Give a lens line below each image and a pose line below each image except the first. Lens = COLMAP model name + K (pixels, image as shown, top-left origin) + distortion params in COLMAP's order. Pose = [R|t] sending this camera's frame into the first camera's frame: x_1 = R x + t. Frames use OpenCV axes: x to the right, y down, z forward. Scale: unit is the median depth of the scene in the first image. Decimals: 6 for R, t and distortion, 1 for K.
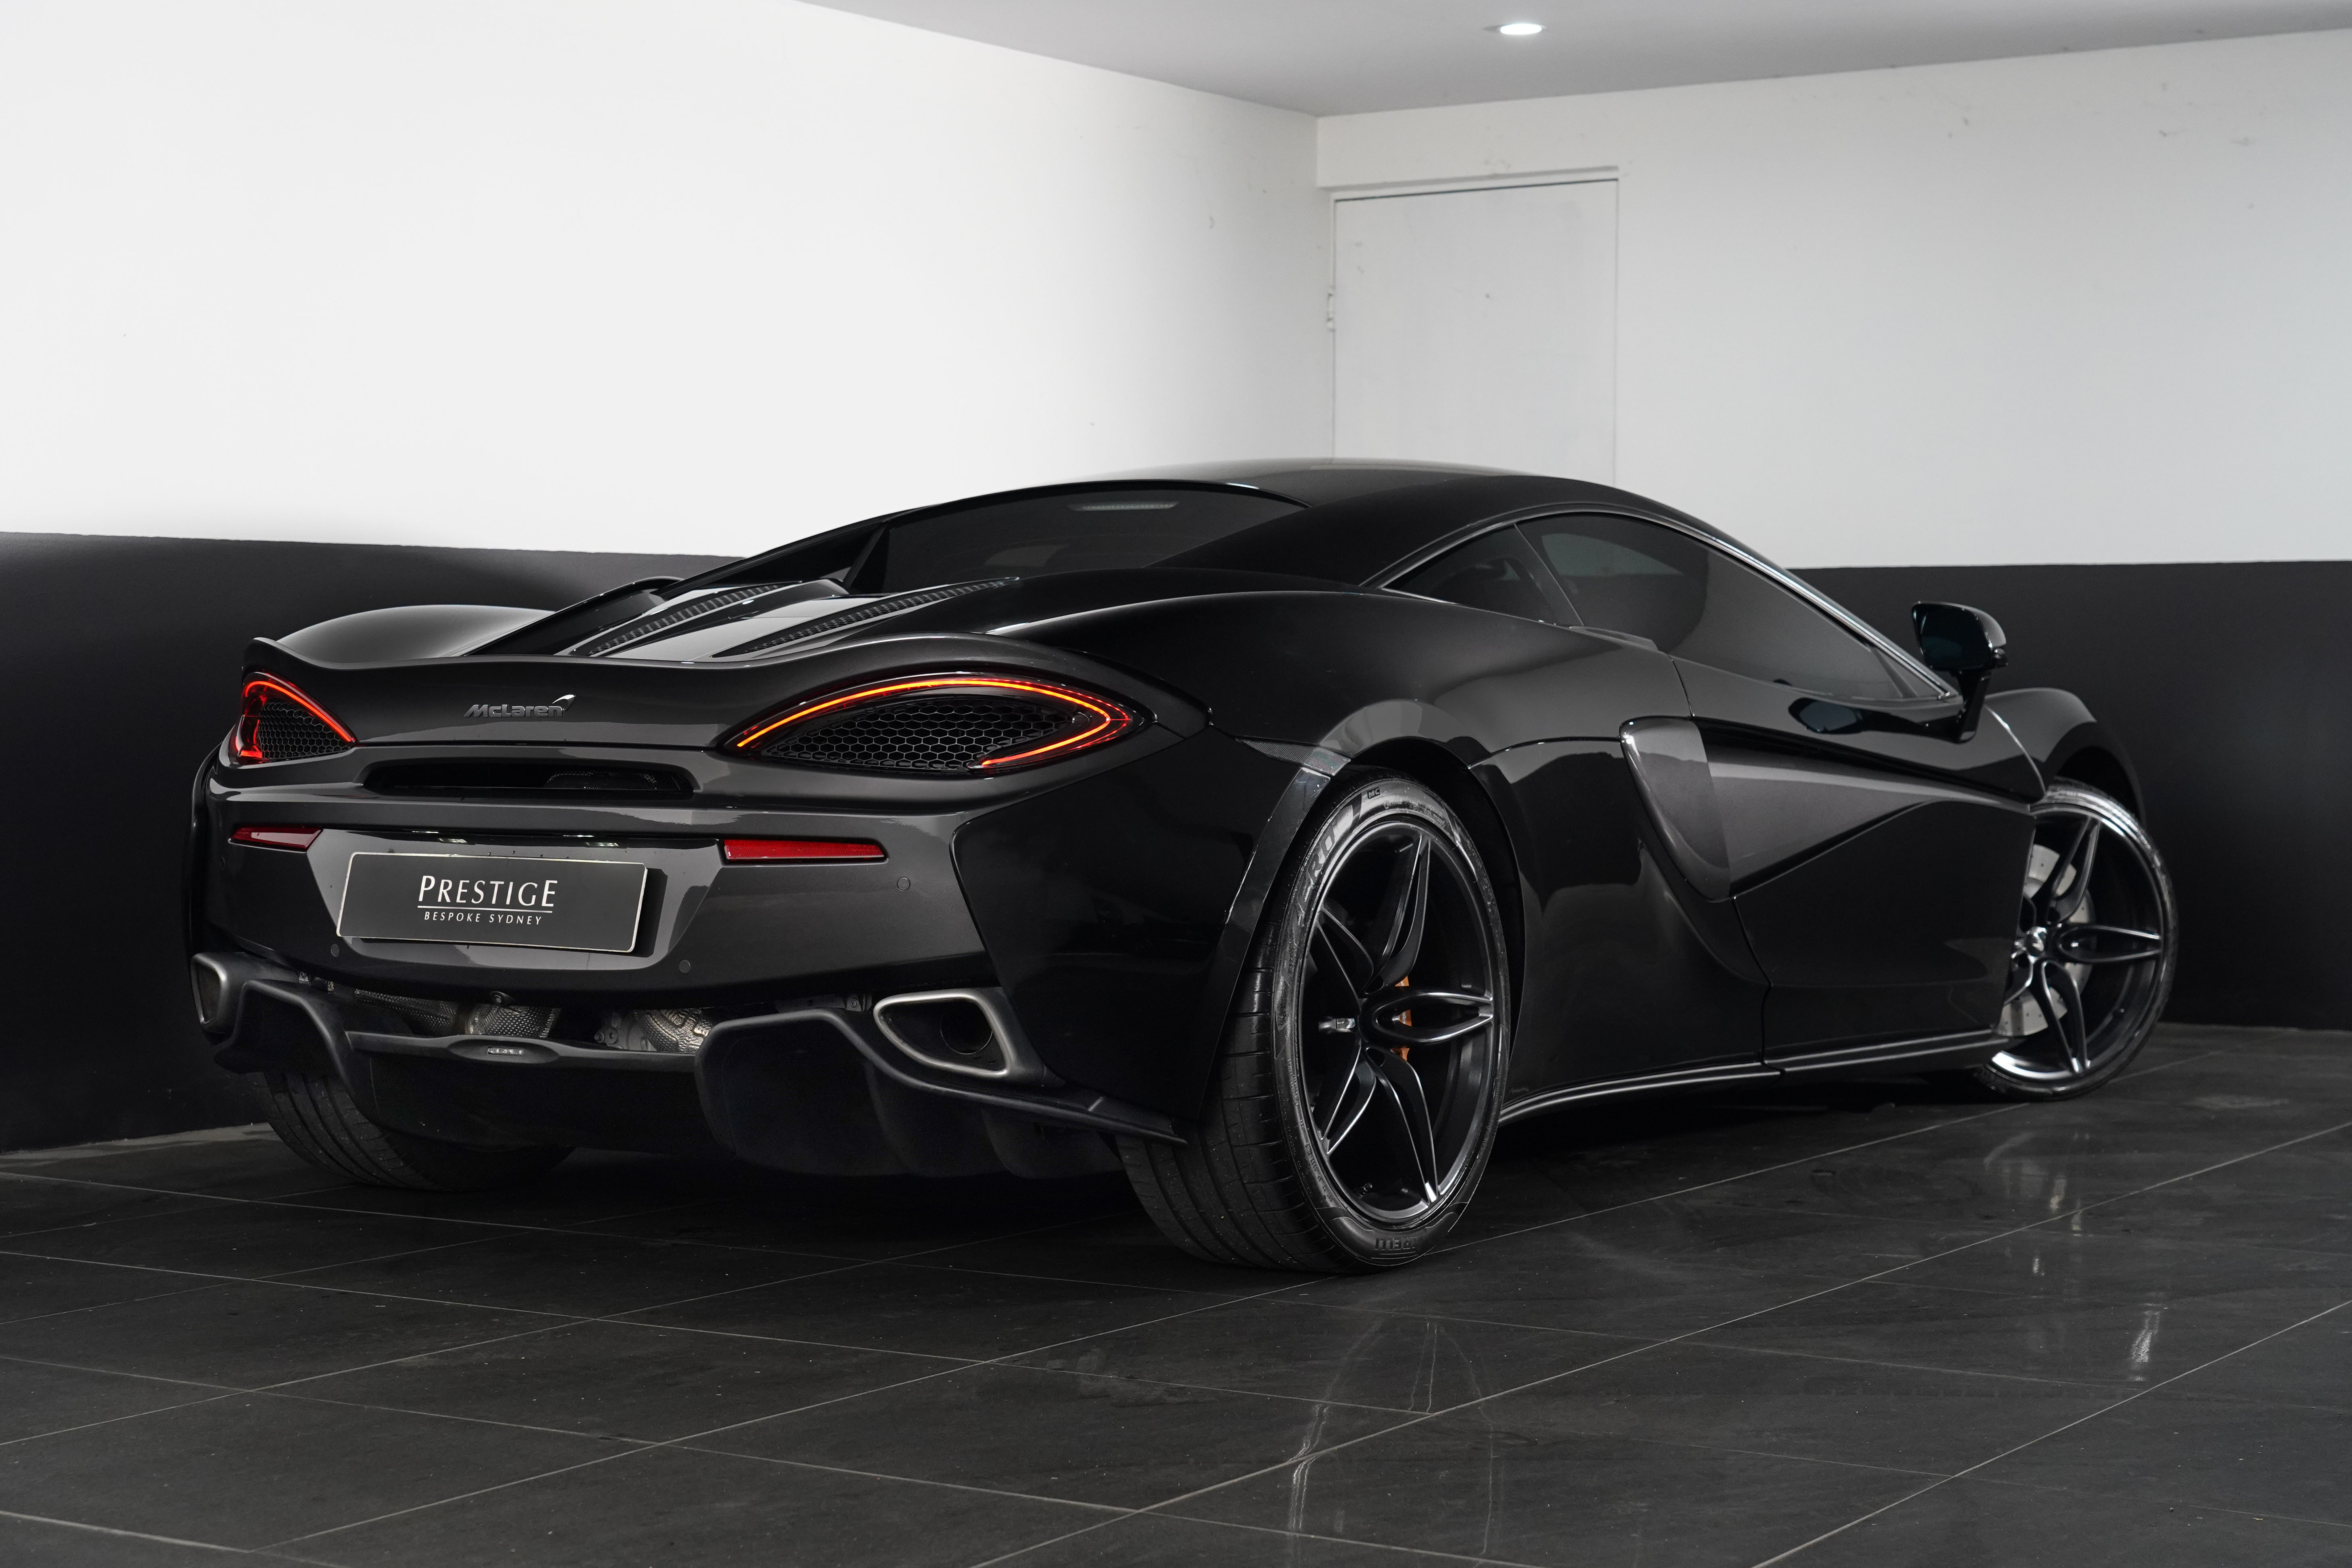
lens RADIAL K [[3884.0, 0, 1183.6], [0, 3884.0, 771.8], [0, 0, 1]] dist [-0.025144, 0.000000]
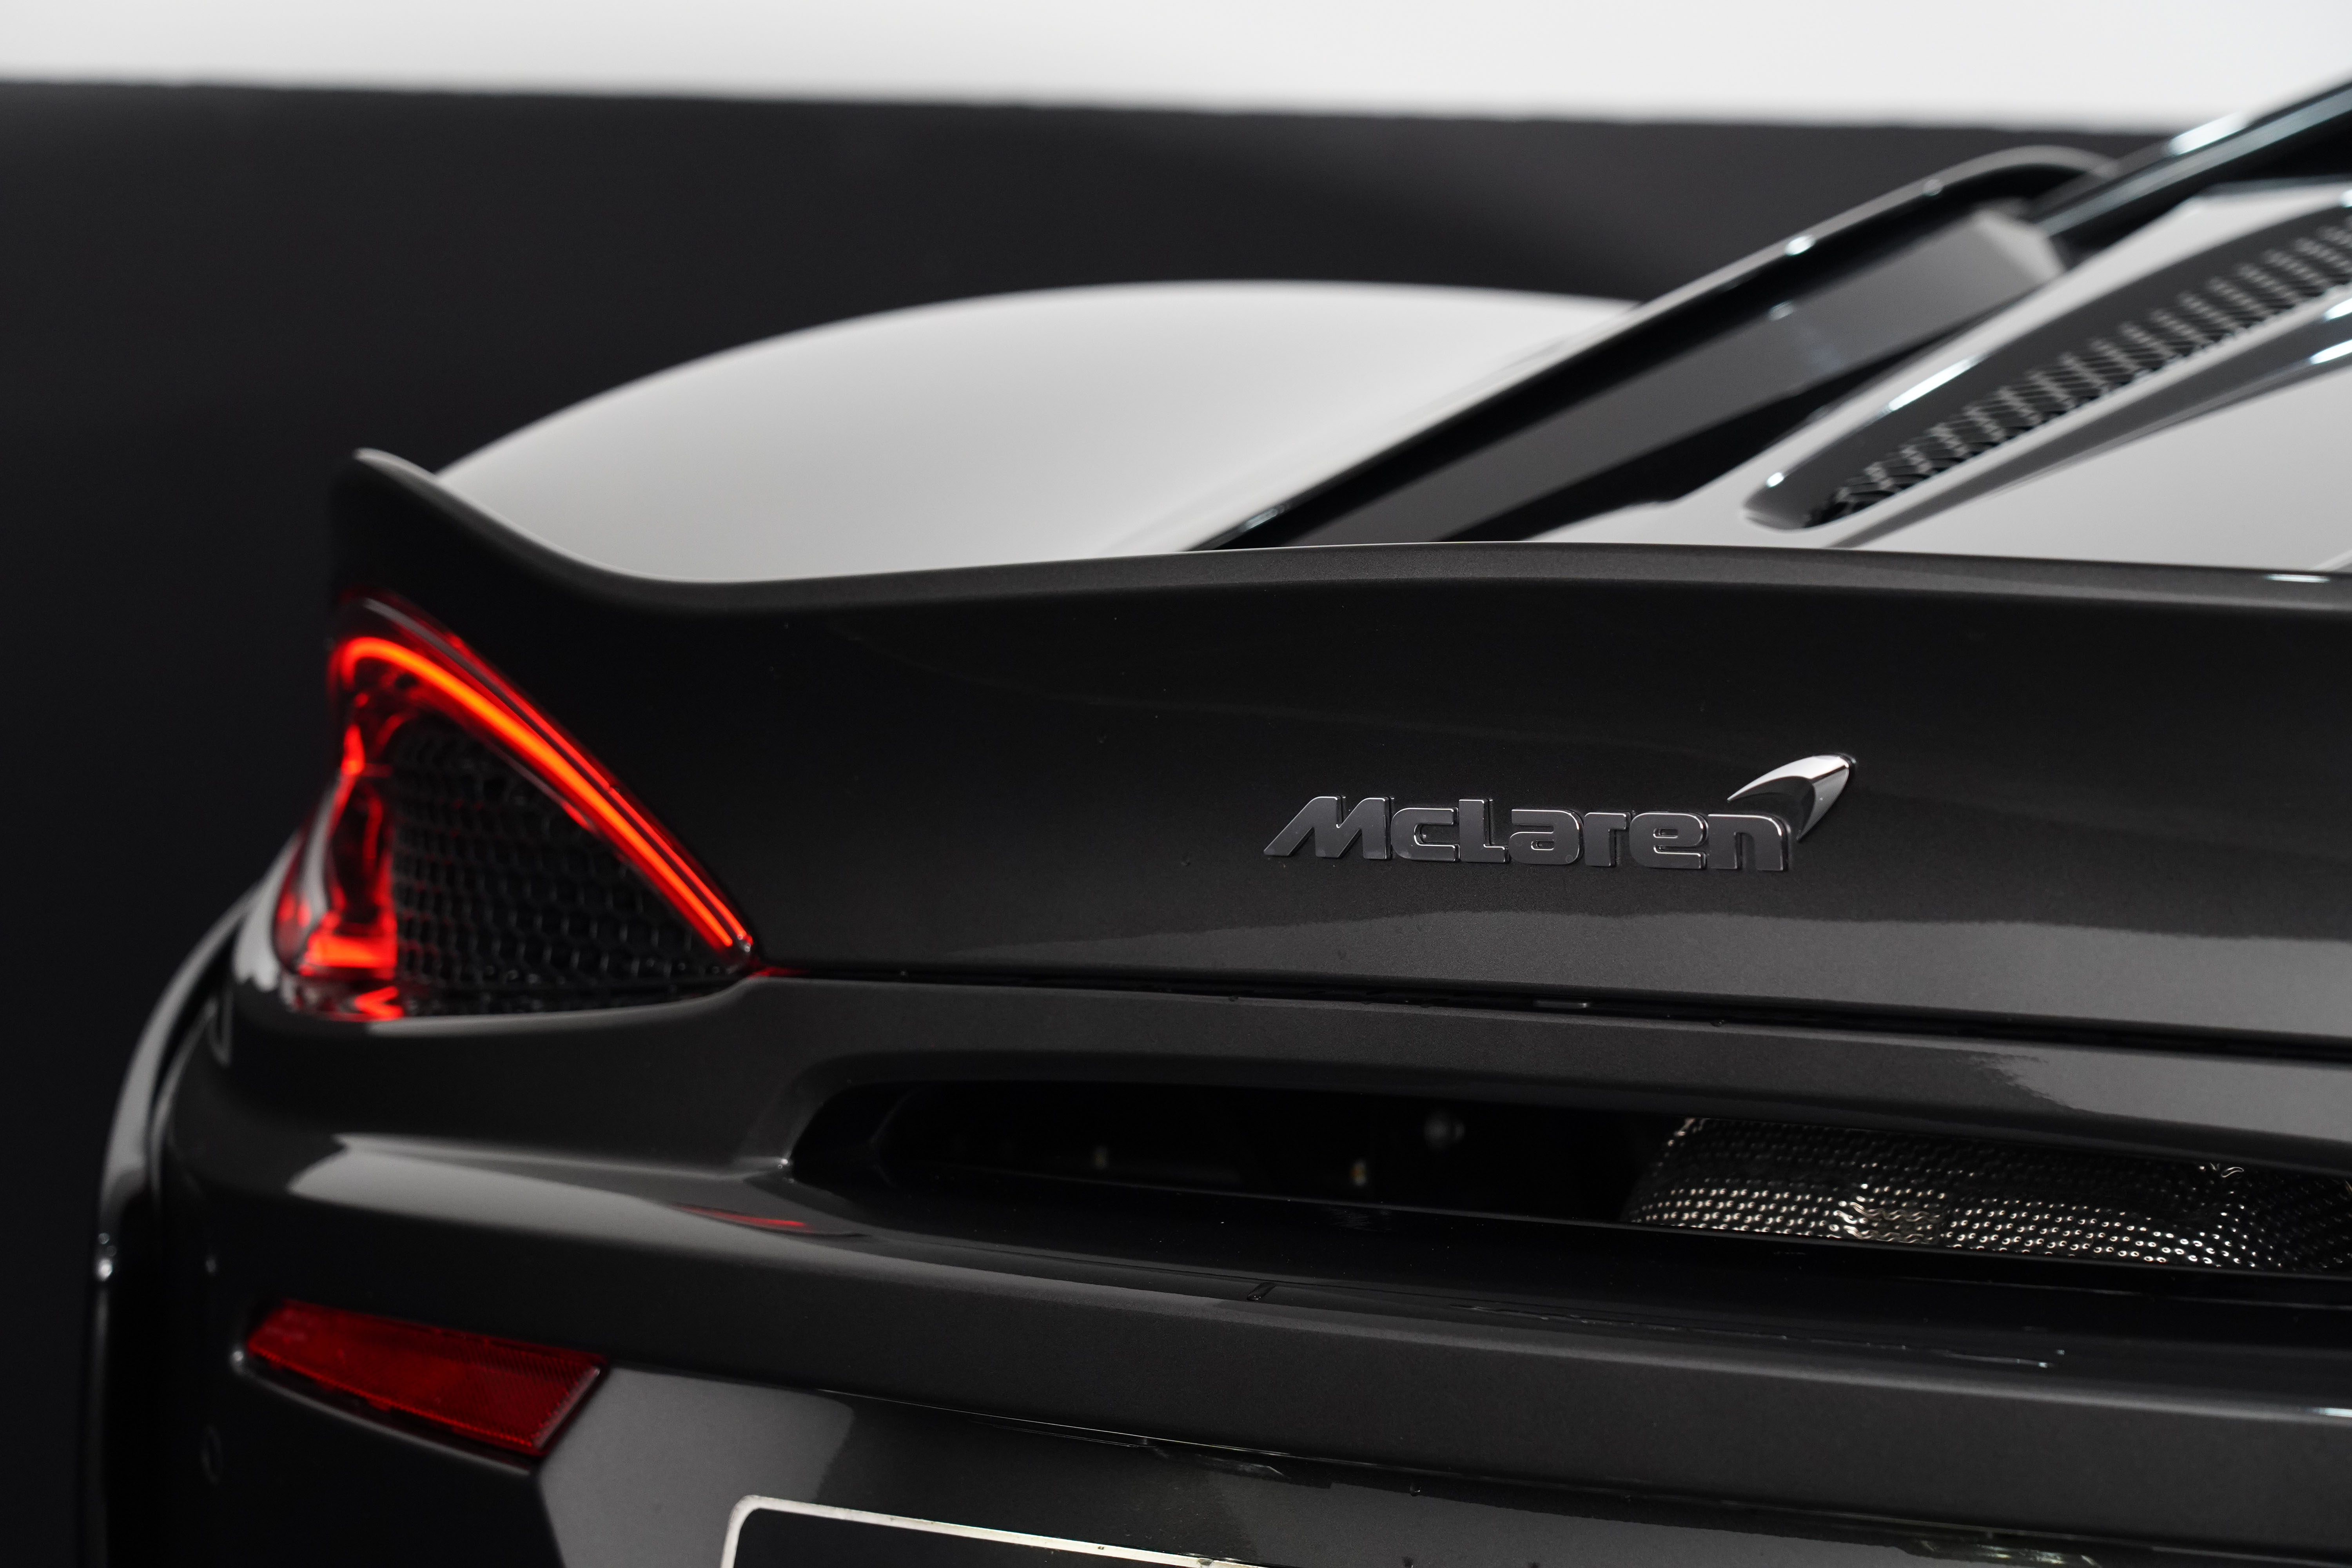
lens RADIAL K [[7258.7, 0, 1176.6], [0, 7258.7, 782.3], [0, 0, 1]] dist [0.023228, 0.000000]
pose [[0.979152, -0.002614, -0.203112, -0.117342], [0.007075, 0.999749, 0.021240, -0.025903], [0.203005, -0.022234, 0.978925, 0.651019]]
